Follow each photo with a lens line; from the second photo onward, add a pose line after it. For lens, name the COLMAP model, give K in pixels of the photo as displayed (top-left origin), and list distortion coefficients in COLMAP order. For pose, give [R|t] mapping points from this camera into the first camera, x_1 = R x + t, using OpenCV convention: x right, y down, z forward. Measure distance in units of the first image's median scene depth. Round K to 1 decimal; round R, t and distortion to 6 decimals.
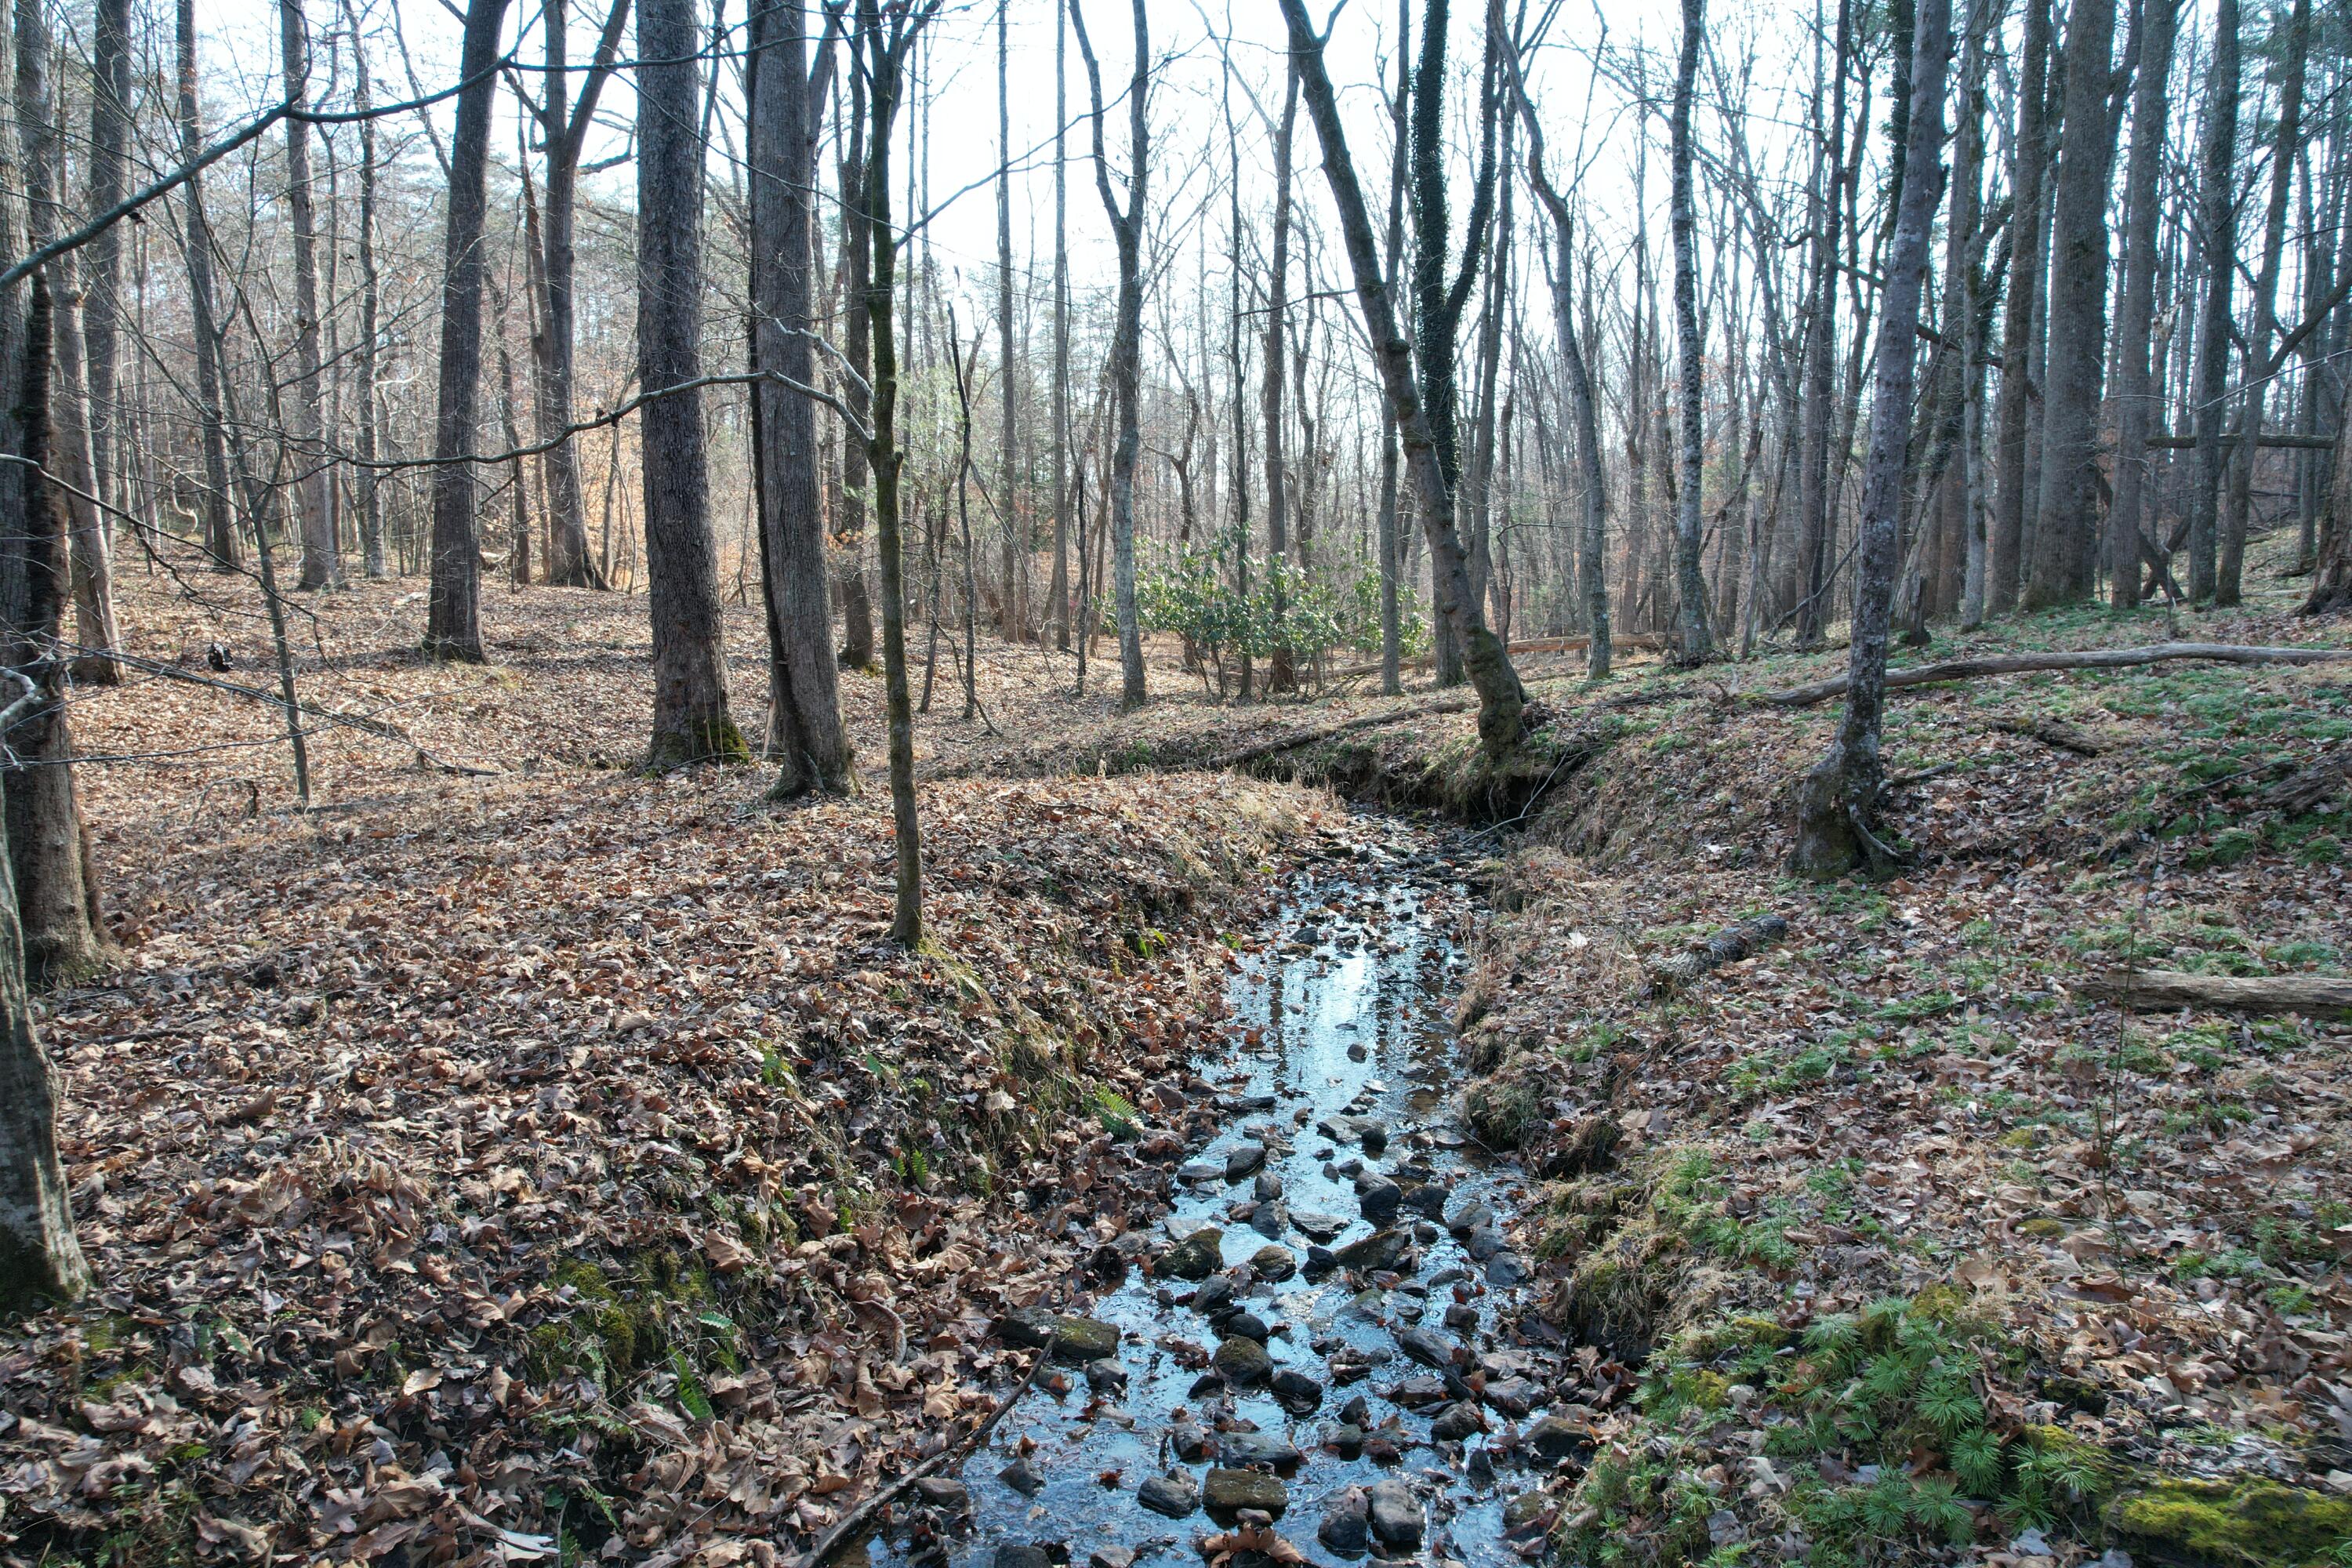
lens RADIAL K [[1503.2, 0, 1176.0], [0, 1503.2, 784.0], [0, 0, 1]] dist [-0.085295, 0.065520]
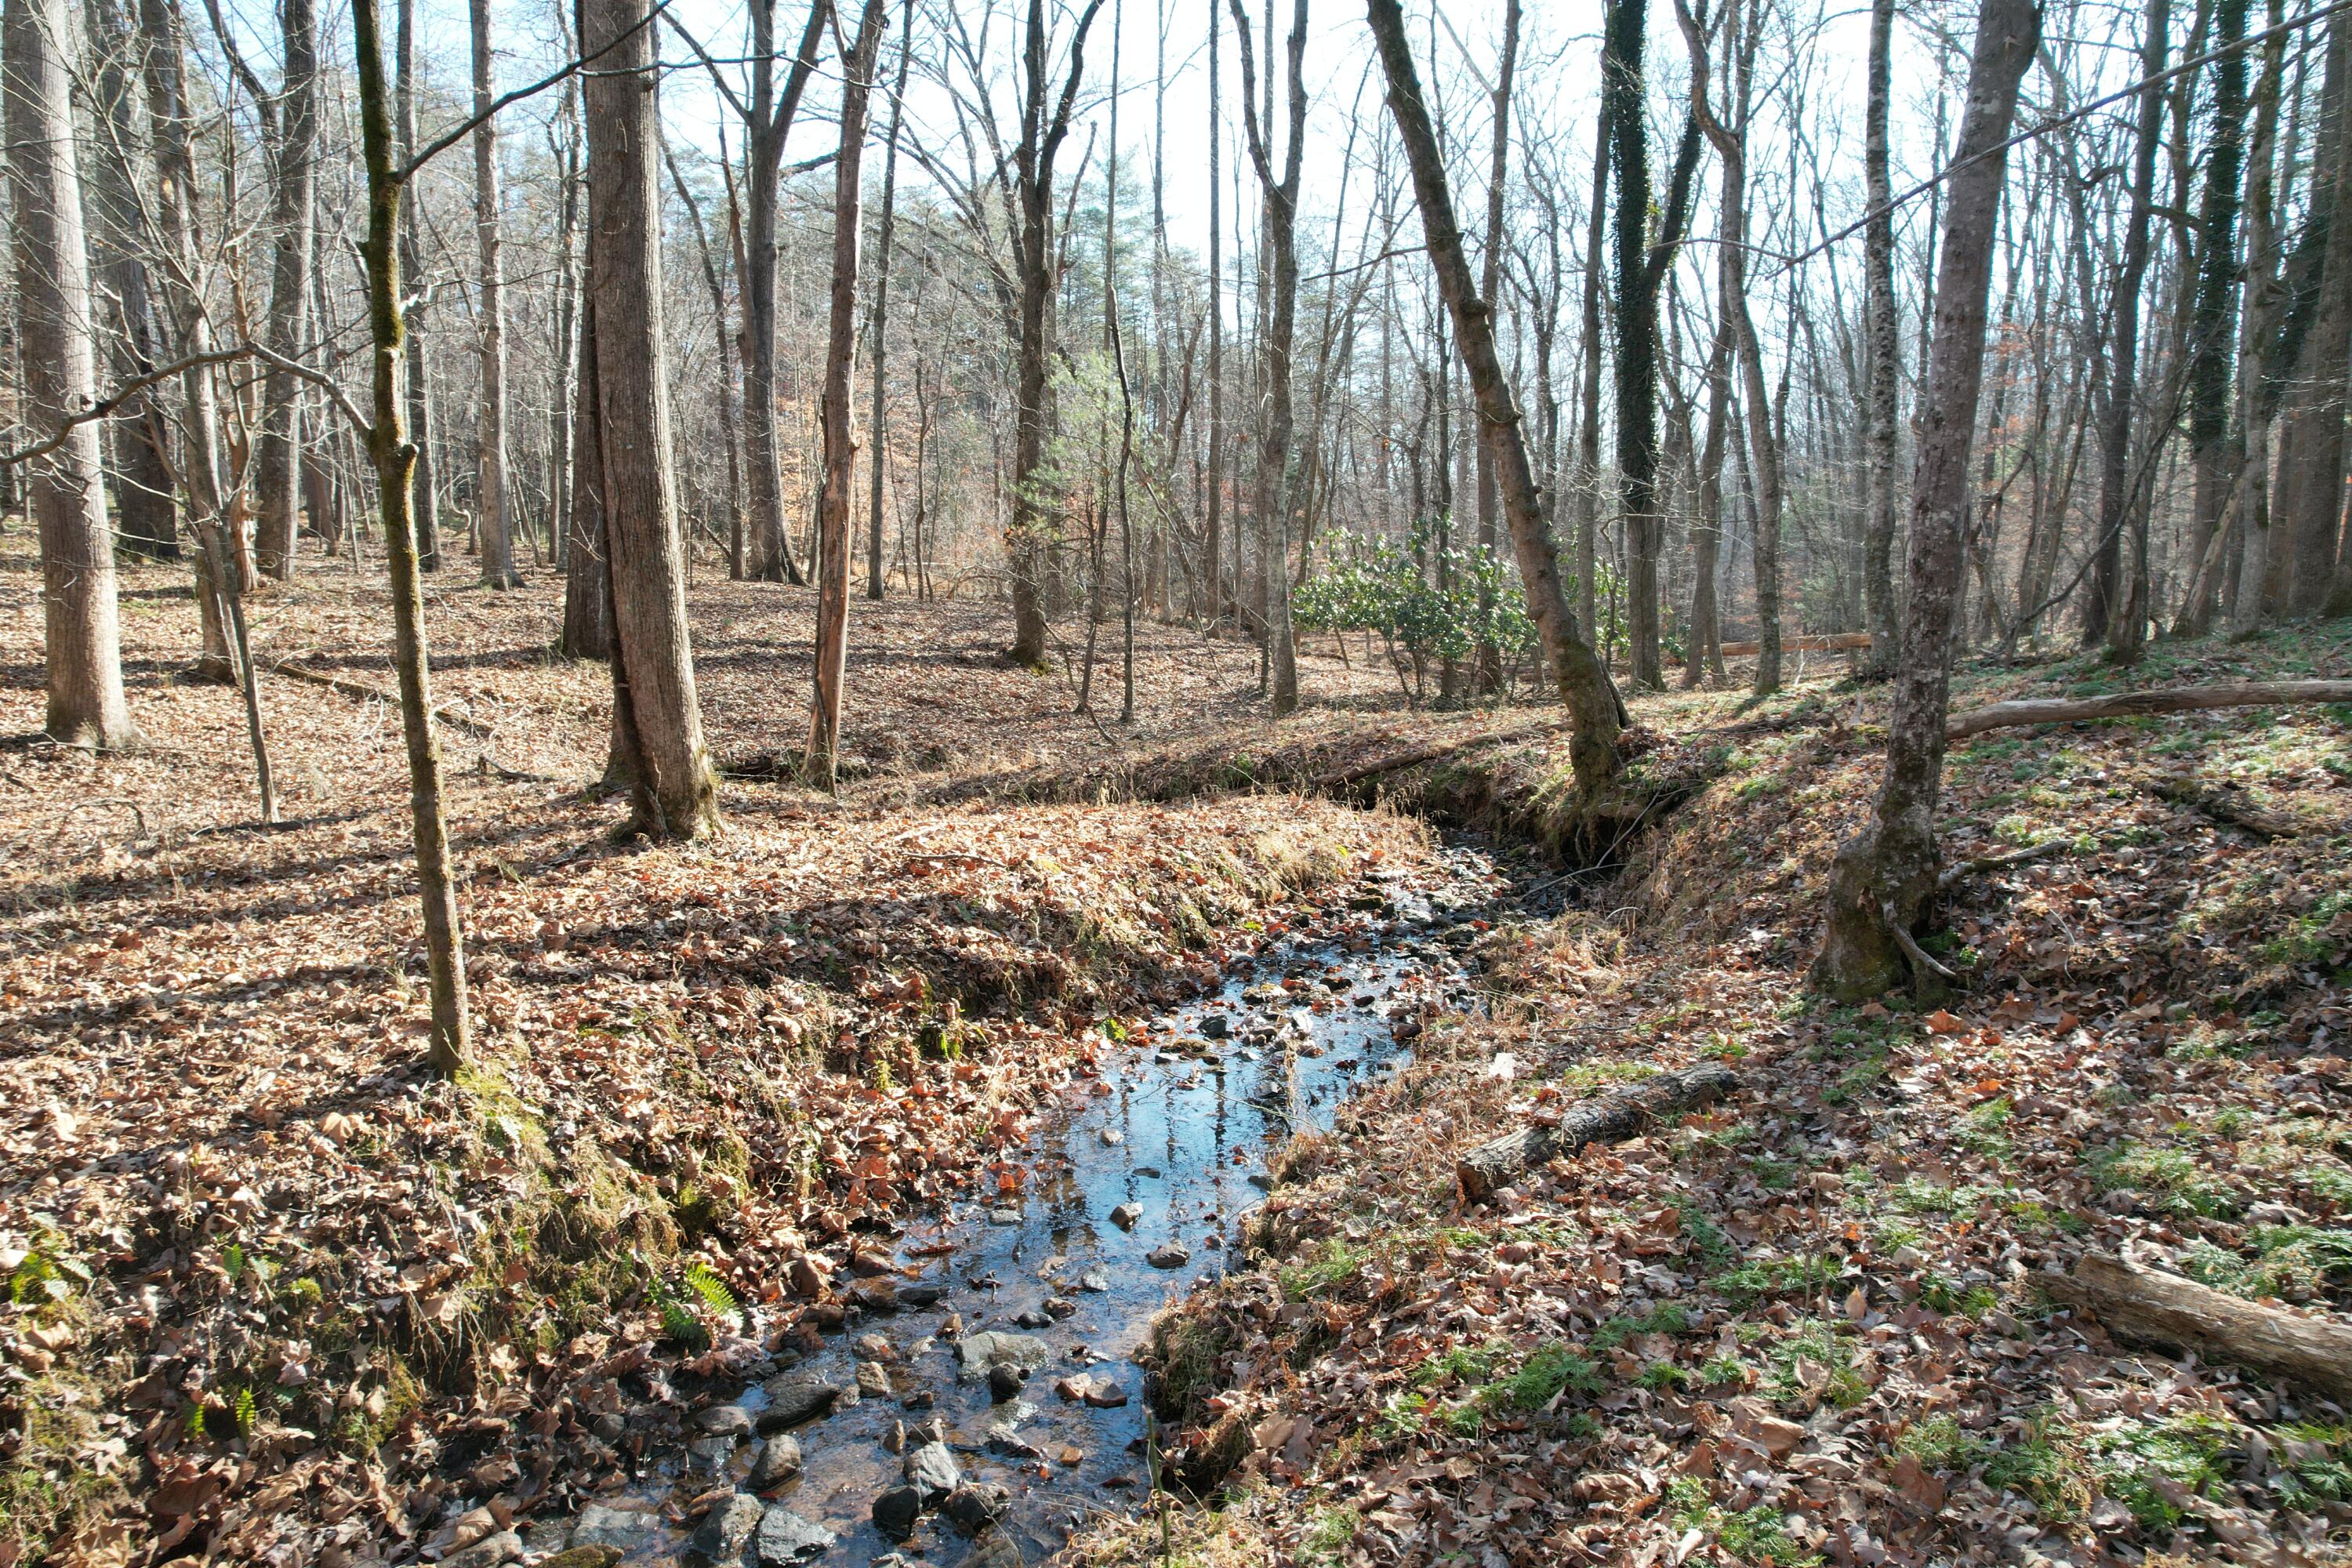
lens RADIAL K [[1498.4, 0, 1186.2], [0, 1498.4, 786.2], [0, 0, 1]] dist [-0.082721, 0.067755]
pose [[0.983137, 0.022529, -0.181478, 0.219502], [-0.020987, 0.999726, 0.010414, -0.038133], [0.181663, -0.006430, 0.983340, 0.199804]]
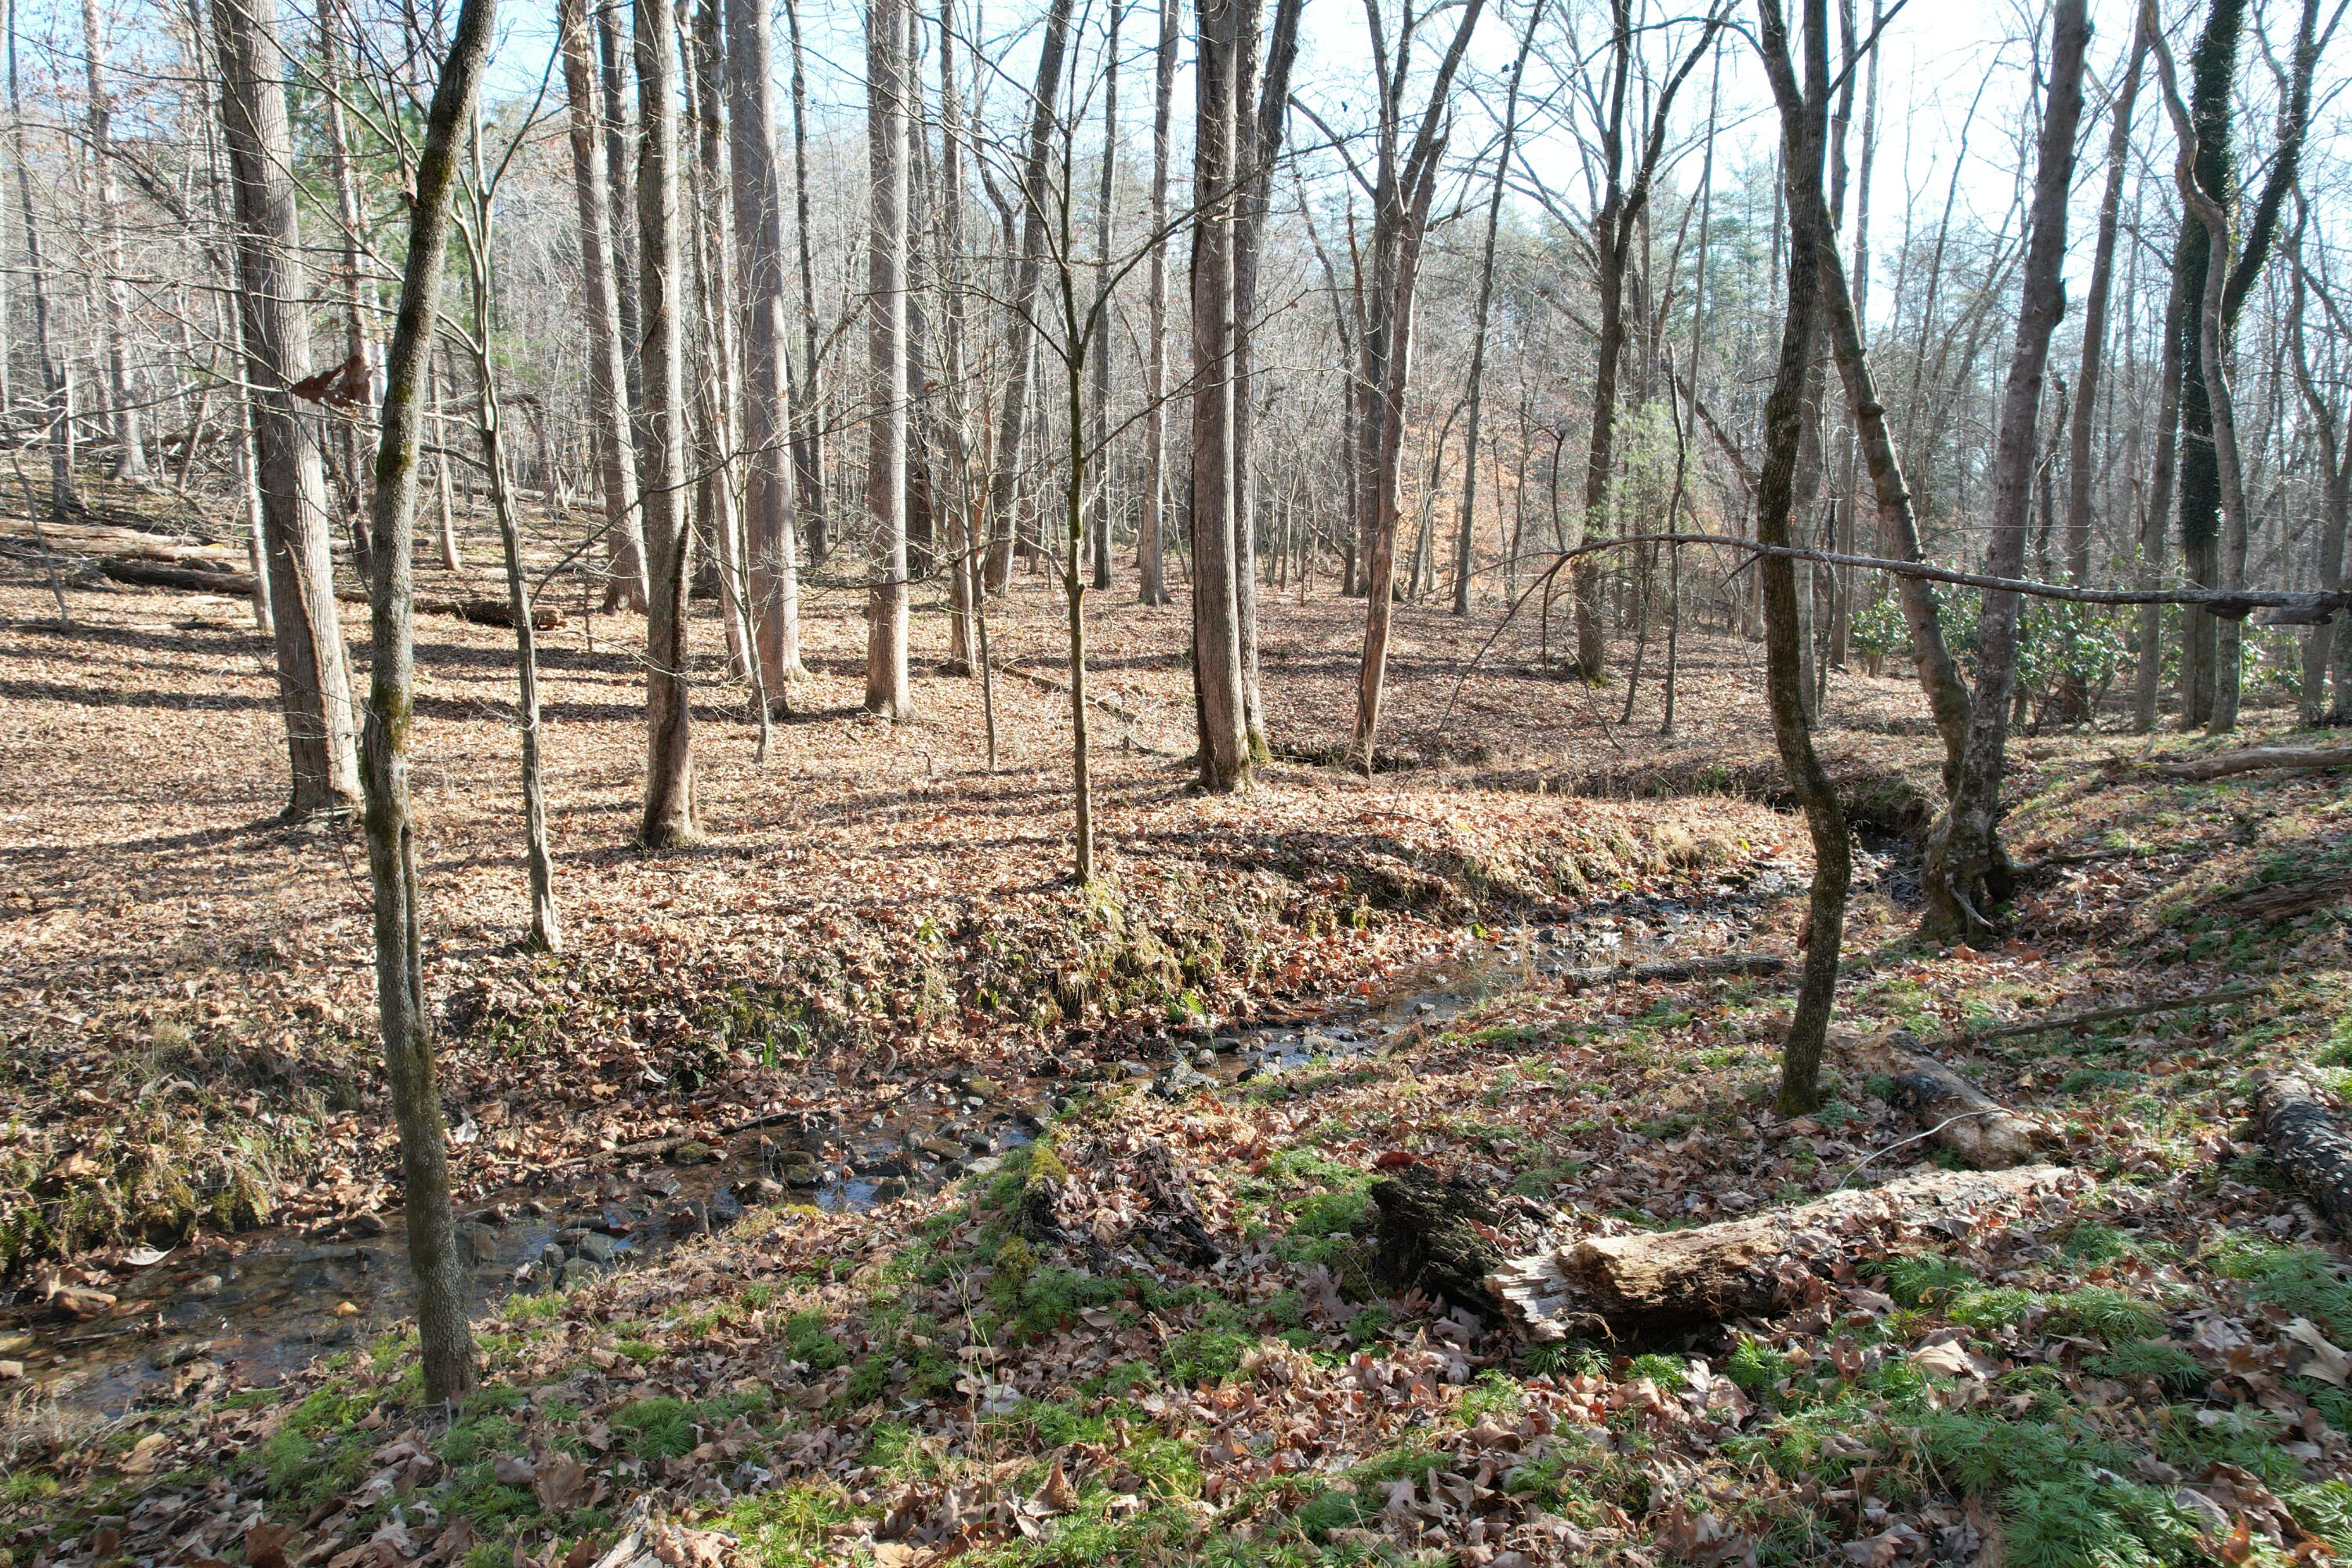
lens RADIAL K [[1498.4, 0, 1186.2], [0, 1498.4, 786.2], [0, 0, 1]] dist [-0.082721, 0.067755]
pose [[0.823813, 0.078896, -0.561344, 0.528741], [-0.075224, 0.996725, 0.029692, -0.035691], [0.561848, 0.017766, 0.827050, -0.183425]]
